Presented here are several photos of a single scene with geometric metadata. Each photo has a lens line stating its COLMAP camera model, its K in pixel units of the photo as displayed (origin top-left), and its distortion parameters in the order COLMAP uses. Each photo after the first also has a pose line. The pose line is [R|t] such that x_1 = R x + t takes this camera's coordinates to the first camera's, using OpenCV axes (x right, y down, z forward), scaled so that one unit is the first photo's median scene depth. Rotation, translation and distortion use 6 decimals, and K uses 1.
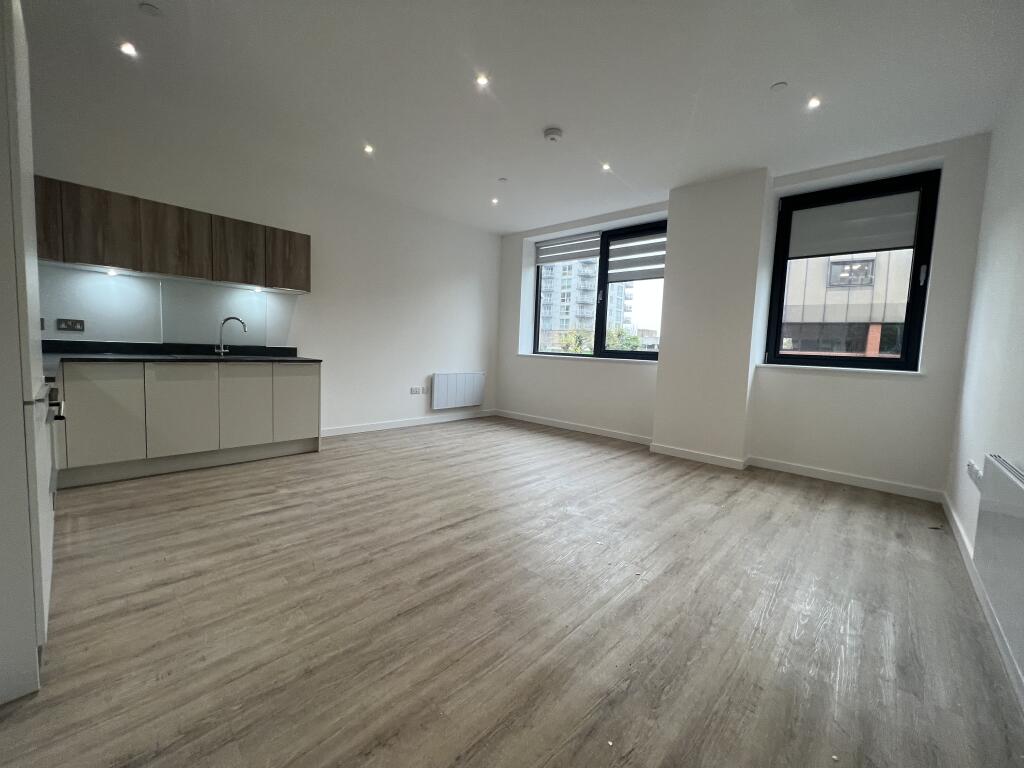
lens RADIAL K [[409.8, 0, 514.0], [0, 409.8, 382.5], [0, 0, 1]] dist [-0.003169, 0.000311]
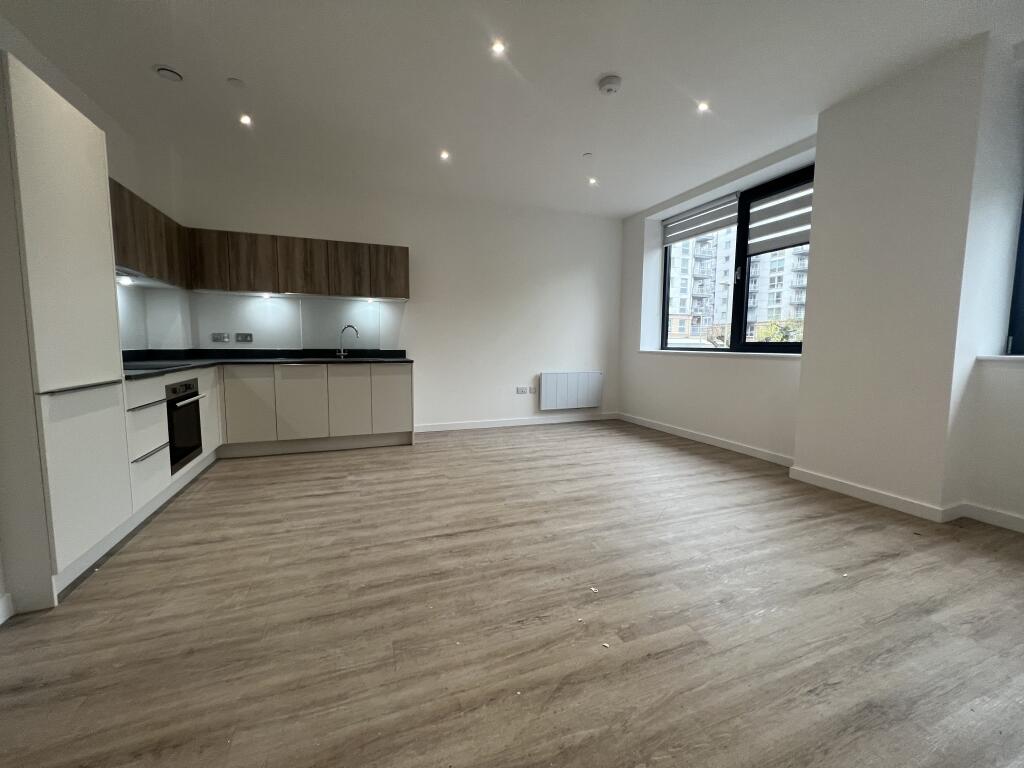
lens RADIAL K [[409.8, 0, 512.1], [0, 409.8, 383.5], [0, 0, 1]] dist [-0.003169, 0.000311]
pose [[0.898351, 0.008551, -0.439194, 0.269129], [-0.007105, 0.999963, 0.004935, -0.001471], [0.439220, -0.001313, 0.898379, 0.155267]]
